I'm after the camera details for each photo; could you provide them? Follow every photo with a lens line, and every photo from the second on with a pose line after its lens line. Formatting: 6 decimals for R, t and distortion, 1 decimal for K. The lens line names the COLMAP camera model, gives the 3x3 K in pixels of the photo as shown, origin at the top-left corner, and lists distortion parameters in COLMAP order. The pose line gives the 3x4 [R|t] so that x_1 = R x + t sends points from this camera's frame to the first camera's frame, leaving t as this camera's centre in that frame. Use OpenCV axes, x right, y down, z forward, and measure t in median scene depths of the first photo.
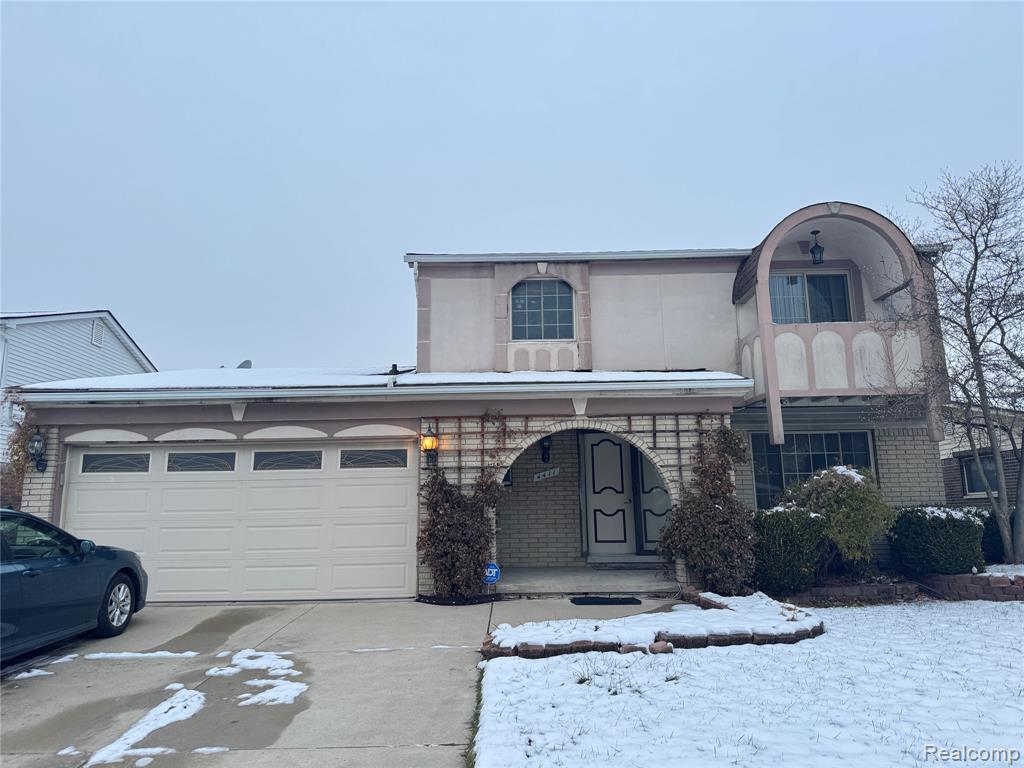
lens RADIAL K [[699.5, 0, 512.0], [0, 699.5, 384.0], [0, 0, 1]] dist [0.151051, -0.277309]
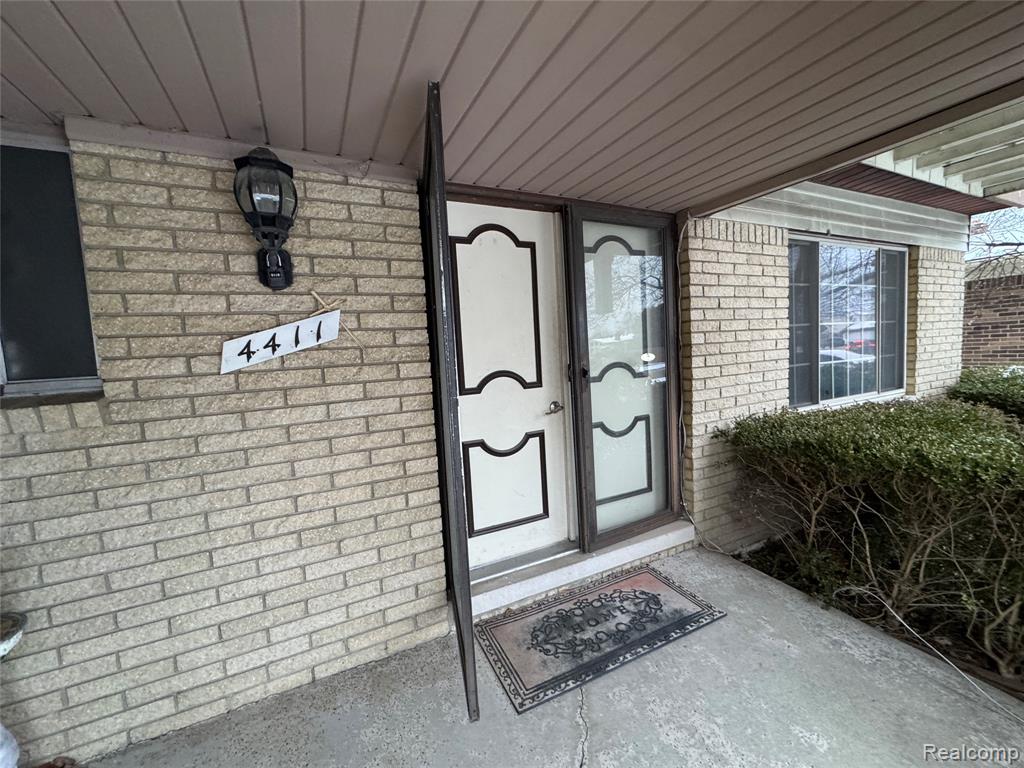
lens RADIAL K [[409.6, 0, 514.3], [0, 409.6, 381.3], [0, 0, 1]] dist [-0.003463, -0.000143]
pose [[0.892099, -0.068871, 0.446561, 0.067974], [-0.039130, 0.972827, 0.228205, 0.130525], [-0.450143, -0.221055, 0.865162, 1.018297]]
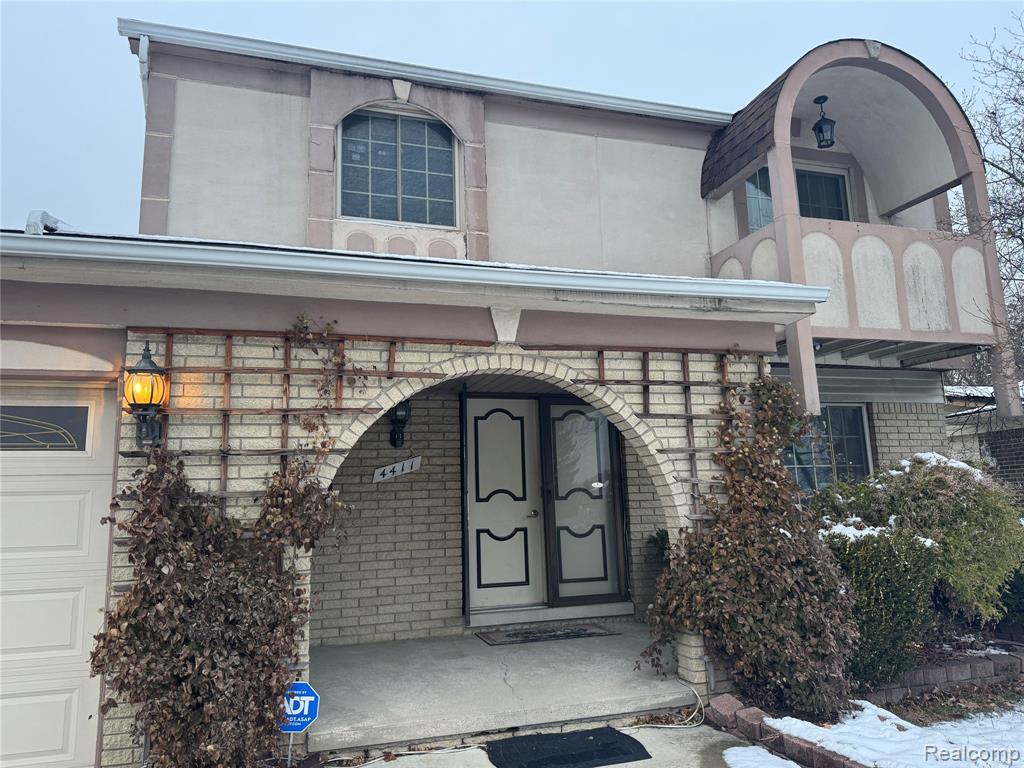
lens RADIAL K [[699.5, 0, 512.0], [0, 699.5, 384.0], [0, 0, 1]] dist [0.151051, -0.277309]
pose [[0.952743, 0.036815, 0.301540, -0.041028], [-0.038143, 0.999271, -0.001488, 0.072496], [-0.301375, -0.010084, 0.953452, 0.544325]]
